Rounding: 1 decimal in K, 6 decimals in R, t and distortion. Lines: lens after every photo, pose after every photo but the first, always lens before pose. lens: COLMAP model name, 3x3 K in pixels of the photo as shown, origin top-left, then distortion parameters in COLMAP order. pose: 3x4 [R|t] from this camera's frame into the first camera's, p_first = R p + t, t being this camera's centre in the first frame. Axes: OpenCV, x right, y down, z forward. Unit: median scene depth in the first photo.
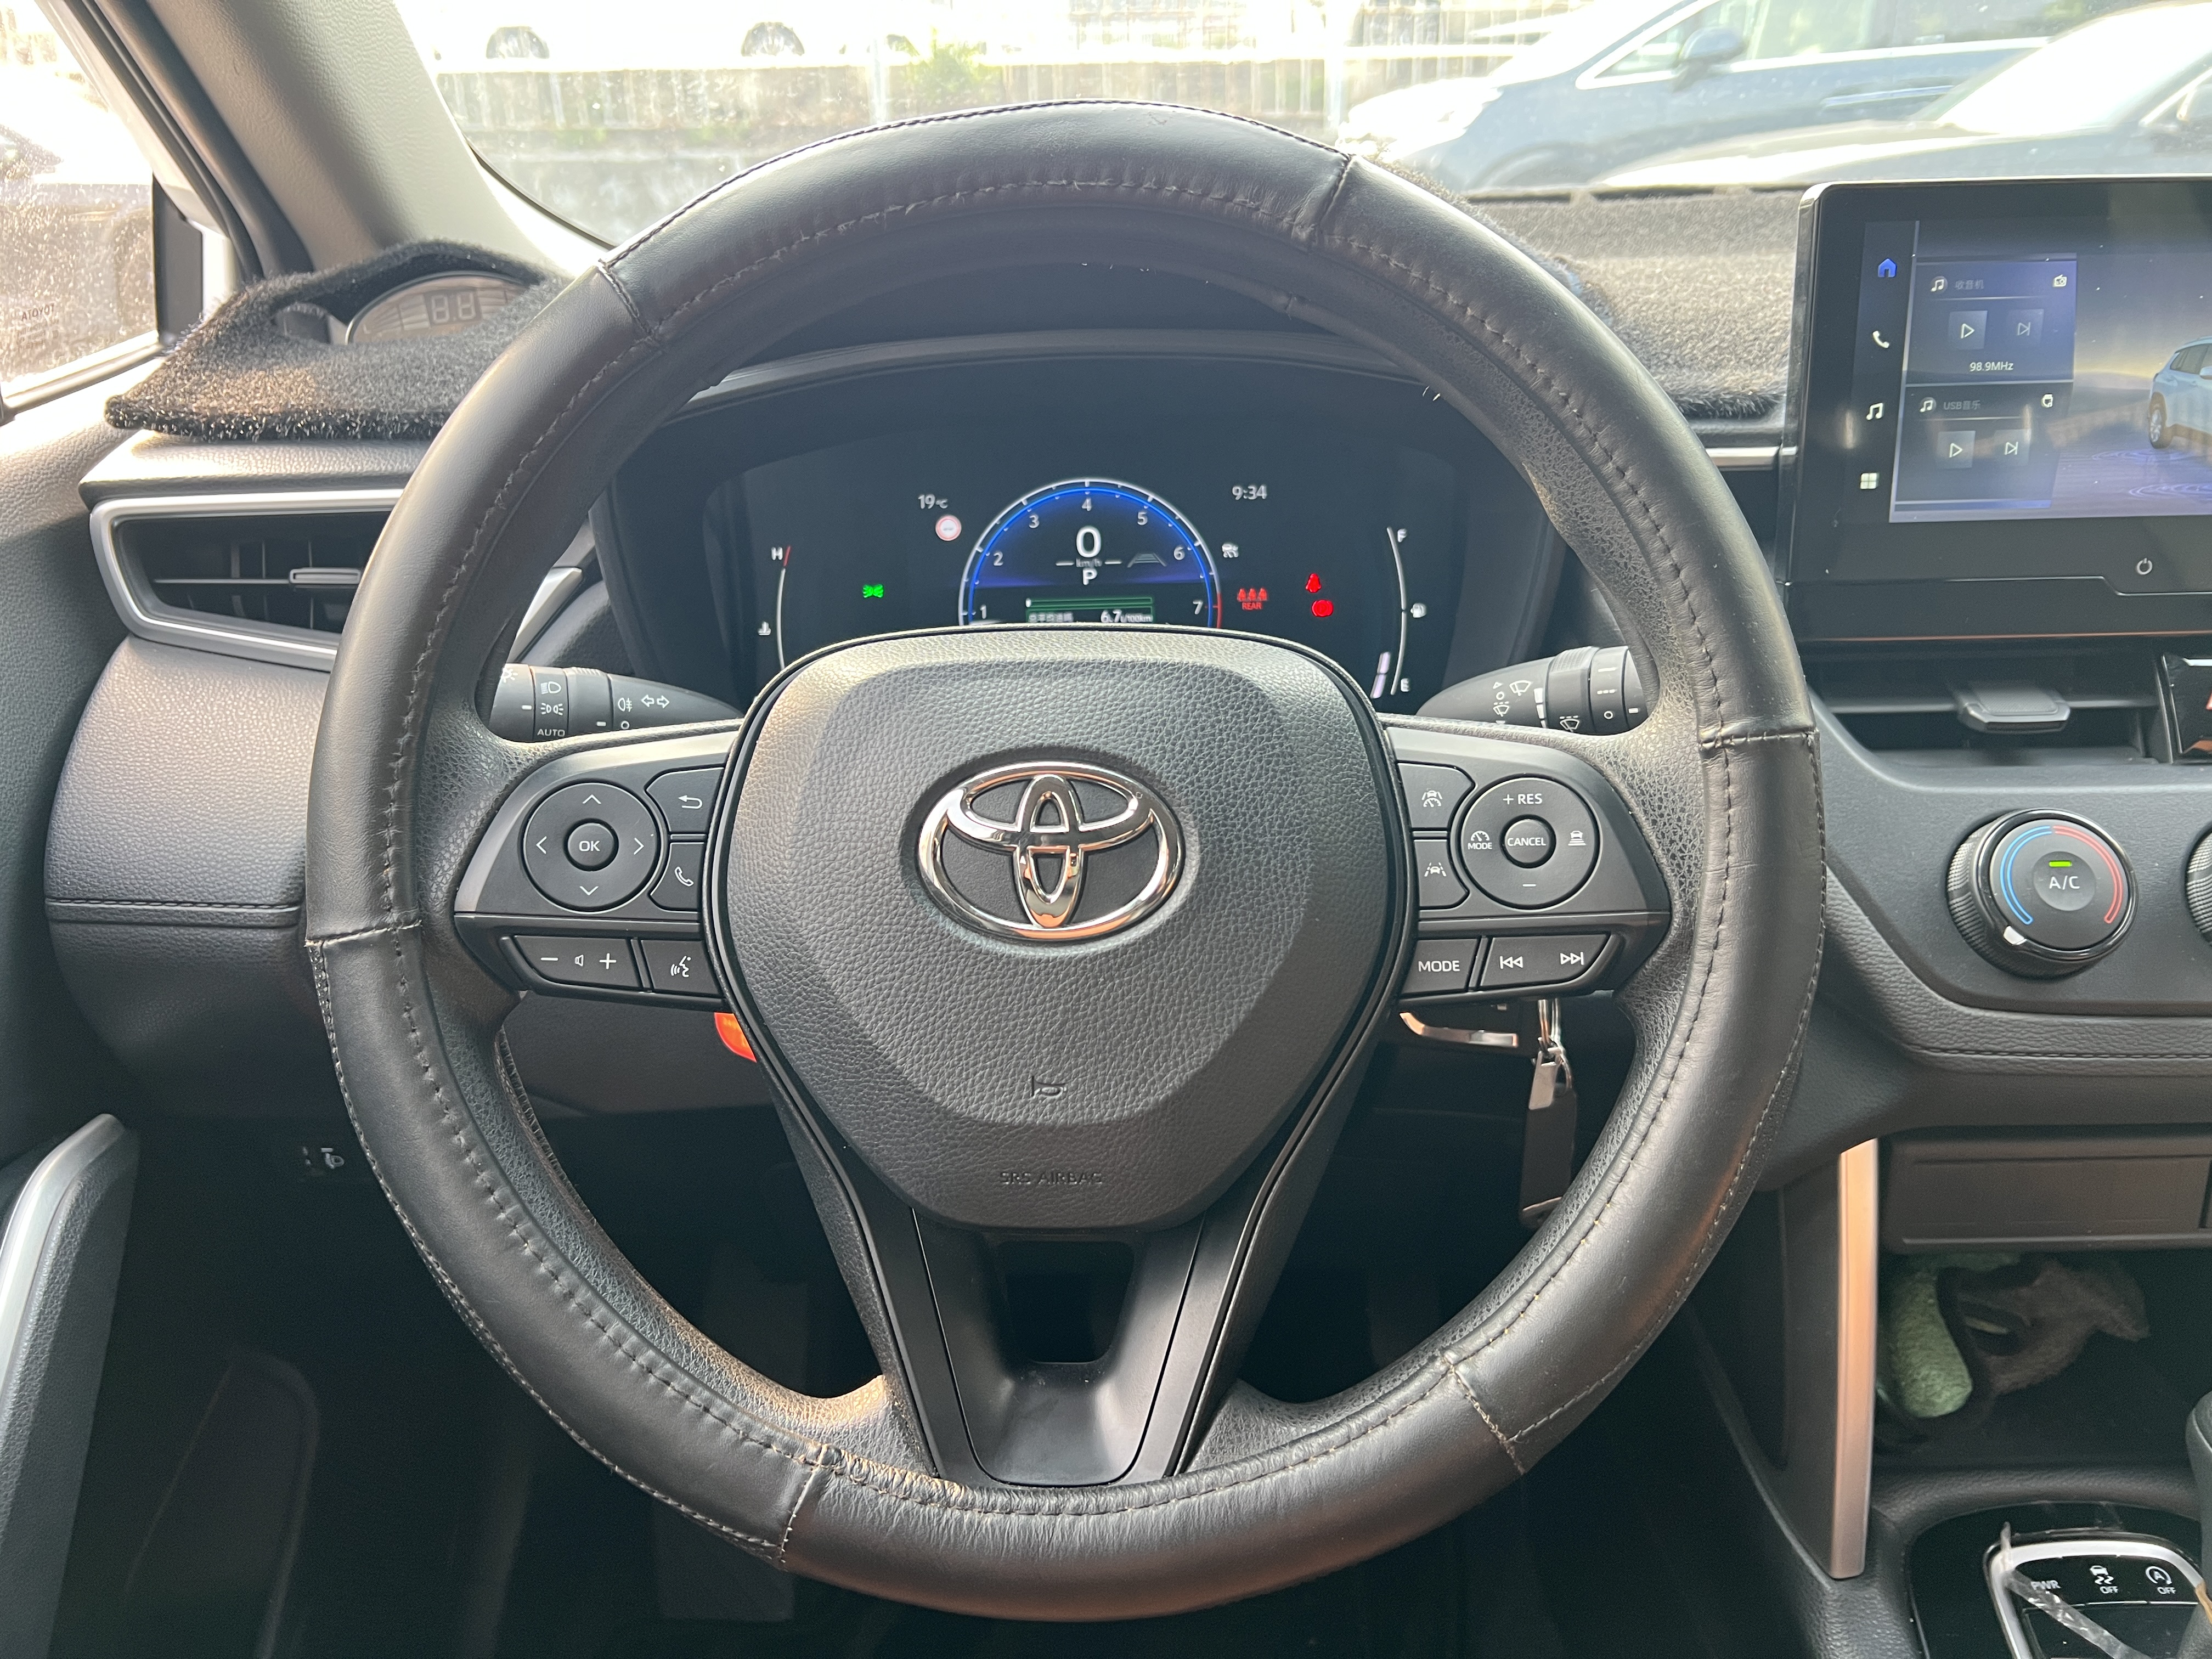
lens RADIAL K [[1670.8, 0, 1109.0], [0, 1670.8, 810.3], [0, 0, 1]] dist [-0.015557, -0.004725]
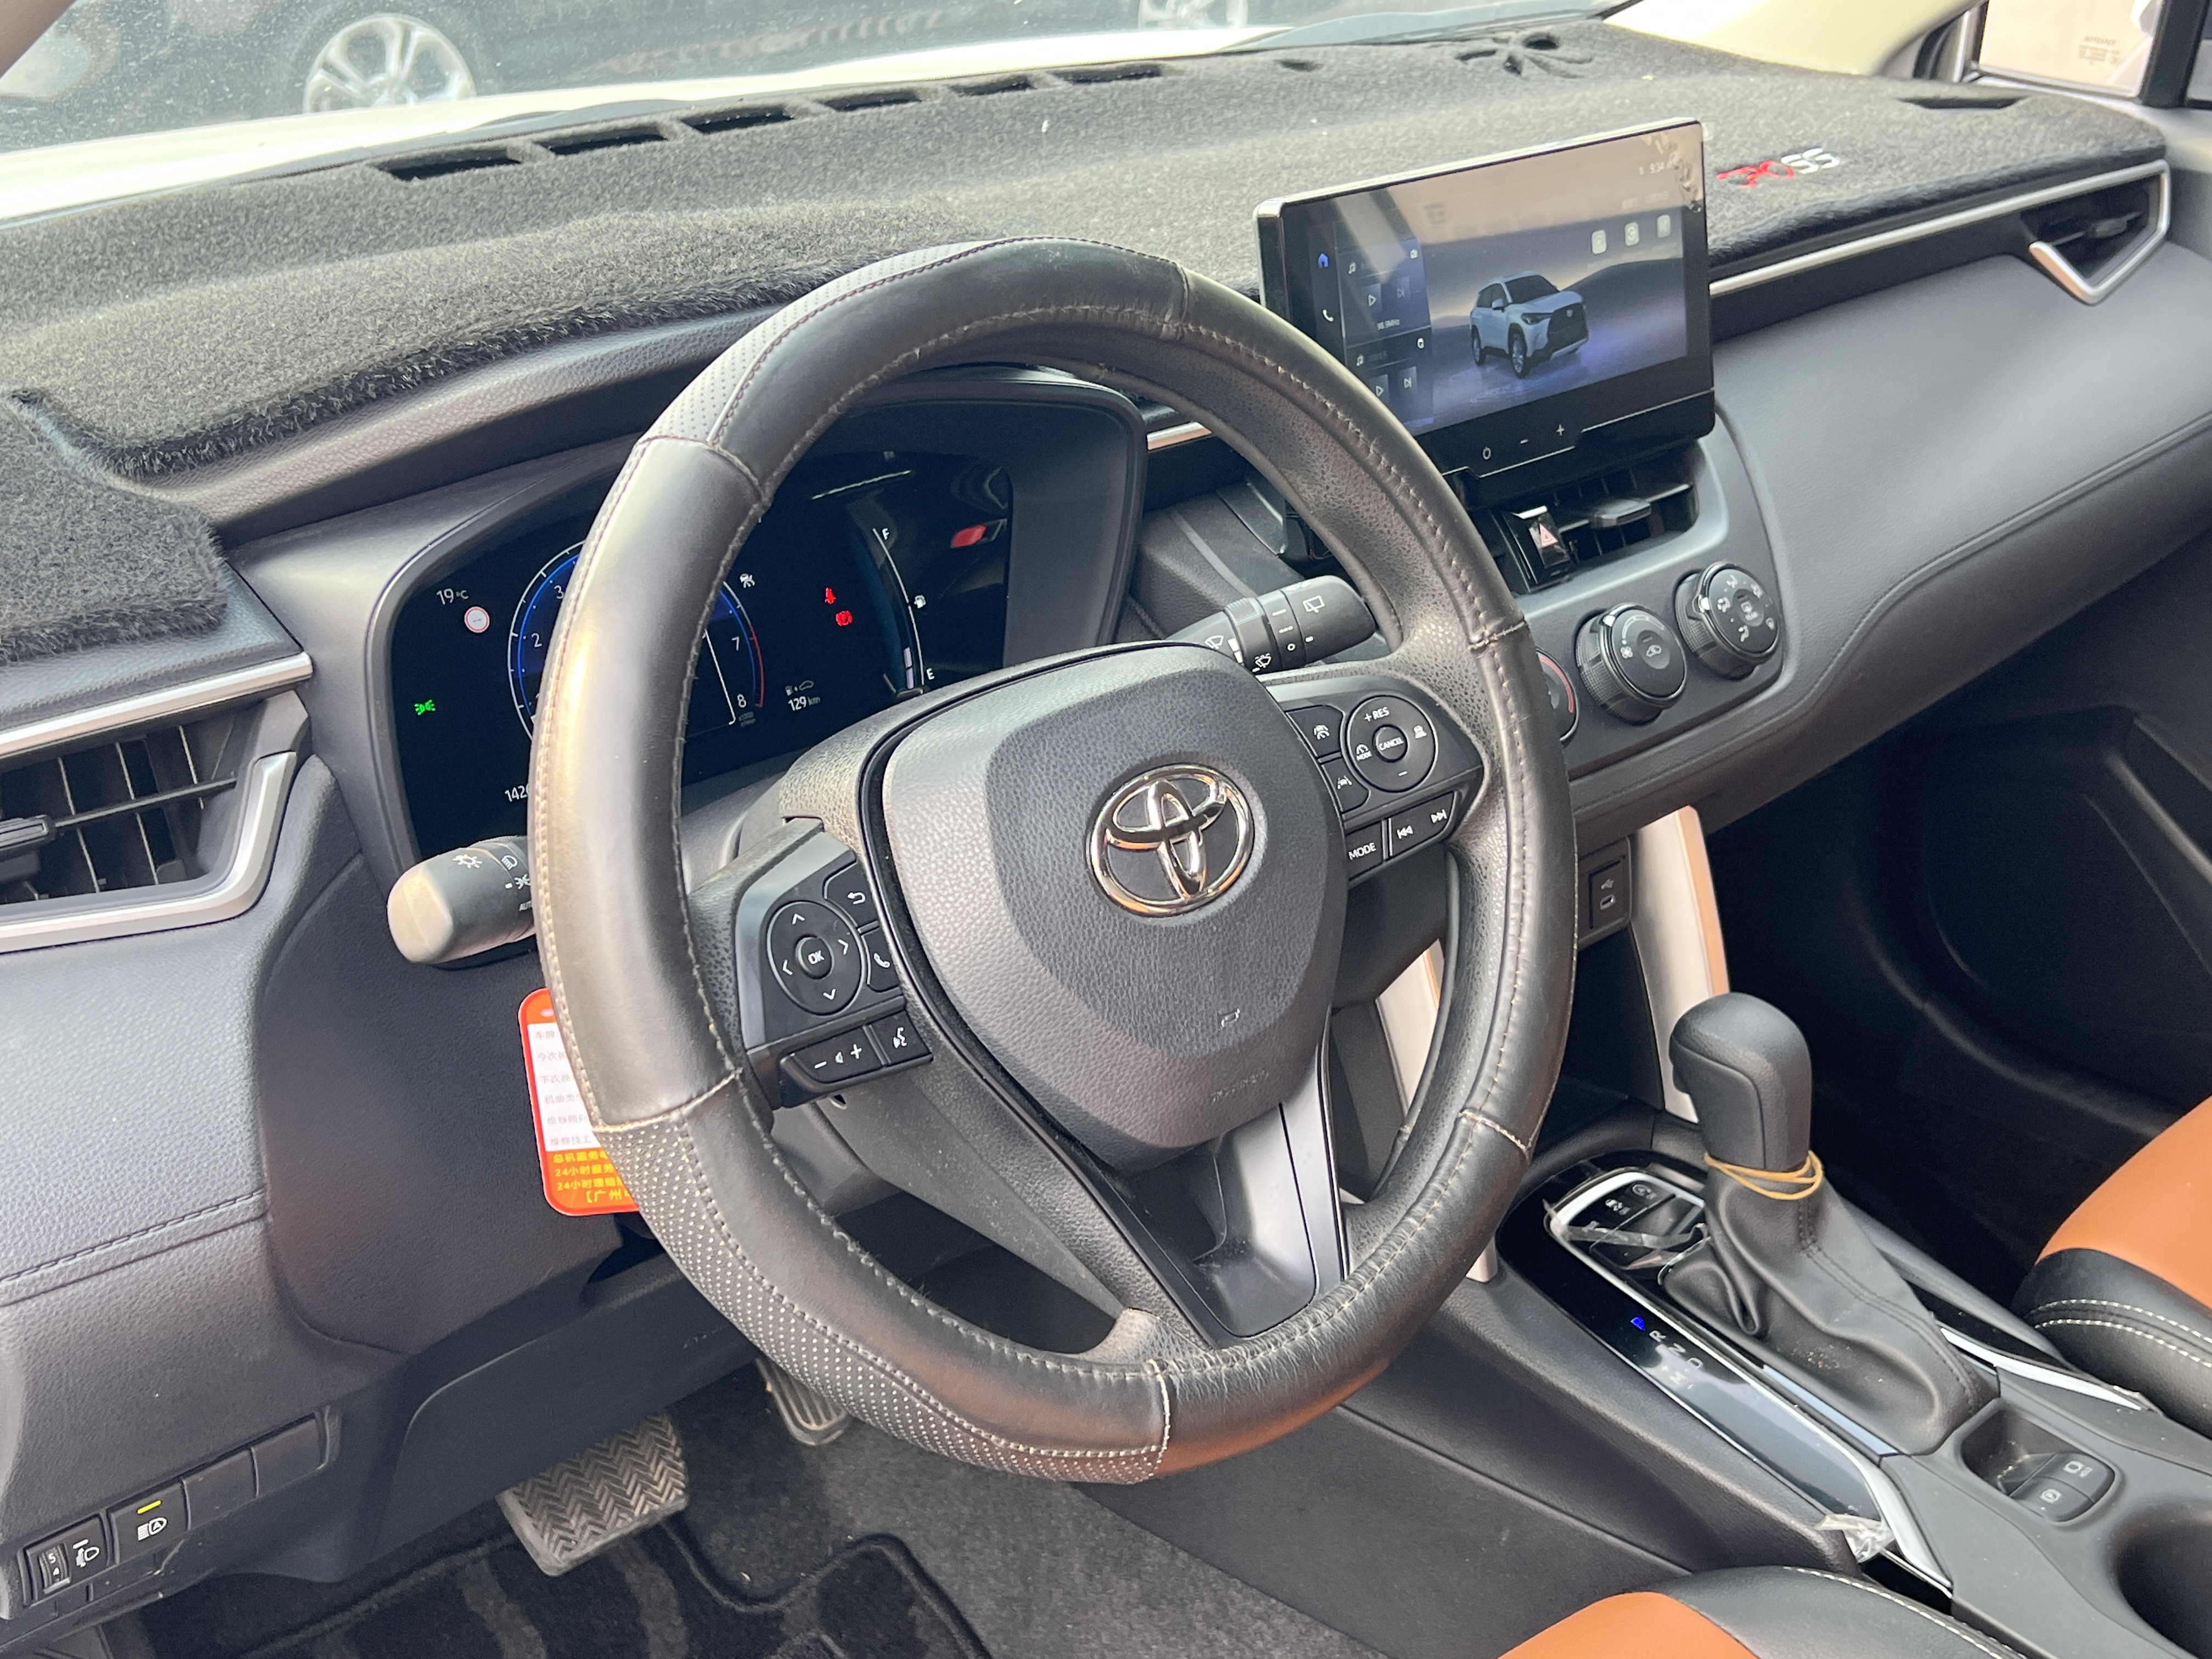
lens RADIAL K [[2514.0, 0, 1107.0], [0, 2514.0, 837.4], [0, 0, 1]] dist [0.032261, 0.000000]
pose [[0.724428, -0.266358, 0.635813, -1.000828], [0.260071, 0.959780, 0.105759, -0.149281], [-0.638410, 0.088742, 0.764563, -0.334492]]
